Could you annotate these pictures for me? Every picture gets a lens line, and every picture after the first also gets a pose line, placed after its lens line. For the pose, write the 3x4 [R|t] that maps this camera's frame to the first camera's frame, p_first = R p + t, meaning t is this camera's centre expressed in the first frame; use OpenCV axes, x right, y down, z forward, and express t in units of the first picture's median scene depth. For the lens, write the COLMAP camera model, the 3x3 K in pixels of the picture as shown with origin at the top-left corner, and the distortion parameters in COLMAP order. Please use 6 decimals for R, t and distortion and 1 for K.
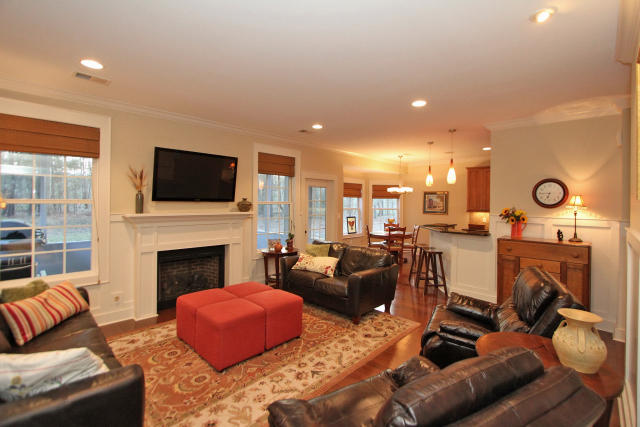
lens RADIAL K [[301.5, 0, 329.5], [0, 301.5, 201.6], [0, 0, 1]] dist [-0.001139, -0.000041]
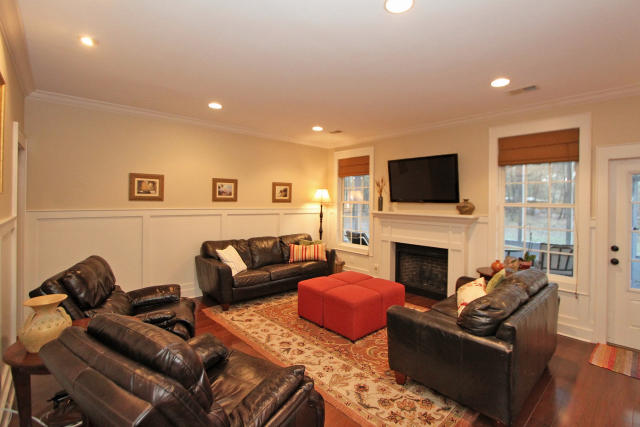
lens RADIAL K [[301.5, 0, 329.5], [0, 301.5, 201.6], [0, 0, 1]] dist [-0.001139, -0.000041]
pose [[-0.088216, -0.006021, -0.996083, 0.849775], [-0.010411, 0.999933, -0.005123, 0.005586], [0.996047, 0.009919, -0.088273, 0.981850]]
